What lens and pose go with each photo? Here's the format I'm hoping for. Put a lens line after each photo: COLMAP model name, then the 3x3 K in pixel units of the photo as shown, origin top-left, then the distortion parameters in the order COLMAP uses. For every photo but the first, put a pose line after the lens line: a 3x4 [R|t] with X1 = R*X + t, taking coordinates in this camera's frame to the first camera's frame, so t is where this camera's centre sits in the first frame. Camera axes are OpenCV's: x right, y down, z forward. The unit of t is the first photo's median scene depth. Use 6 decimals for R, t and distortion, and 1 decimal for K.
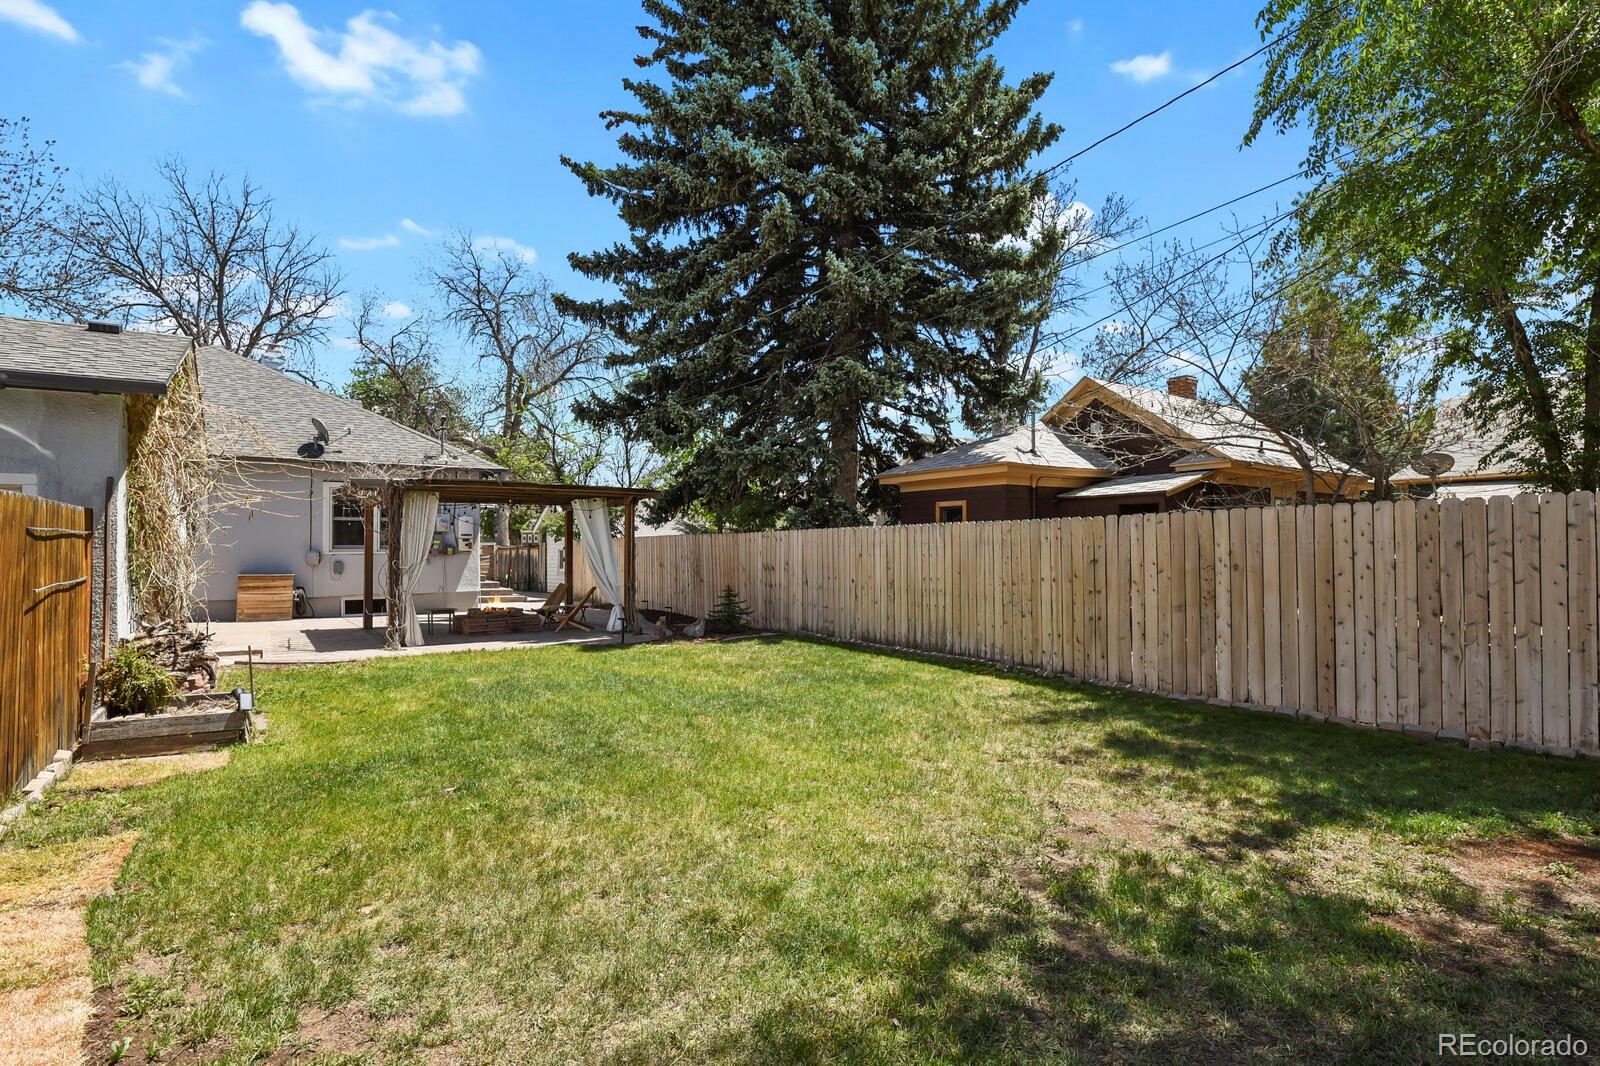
lens RADIAL K [[774.2, 0, 816.0], [0, 774.2, 537.7], [0, 0, 1]] dist [-0.008294, -0.003217]
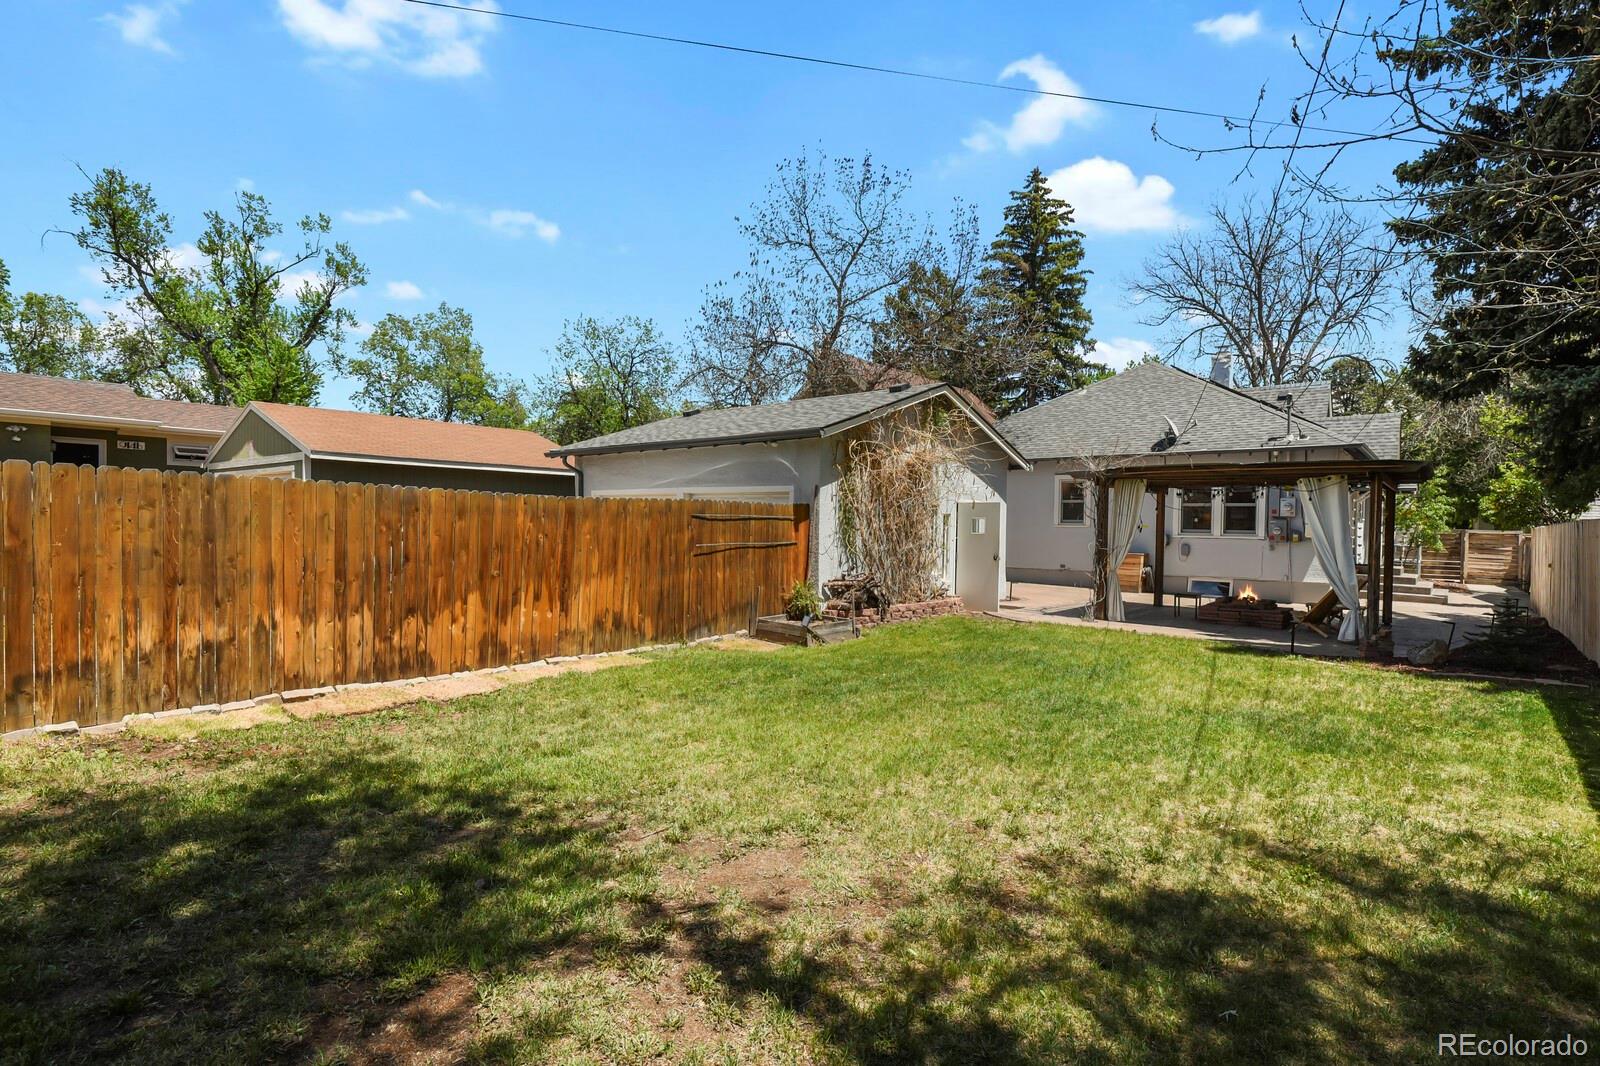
lens RADIAL K [[774.2, 0, 803.8], [0, 774.2, 530.6], [0, 0, 1]] dist [-0.008294, -0.003217]
pose [[0.252348, 0.016632, -0.967494, 0.920689], [-0.008170, 0.999853, 0.015057, -0.000364], [0.967602, 0.004105, 0.252447, 0.652182]]
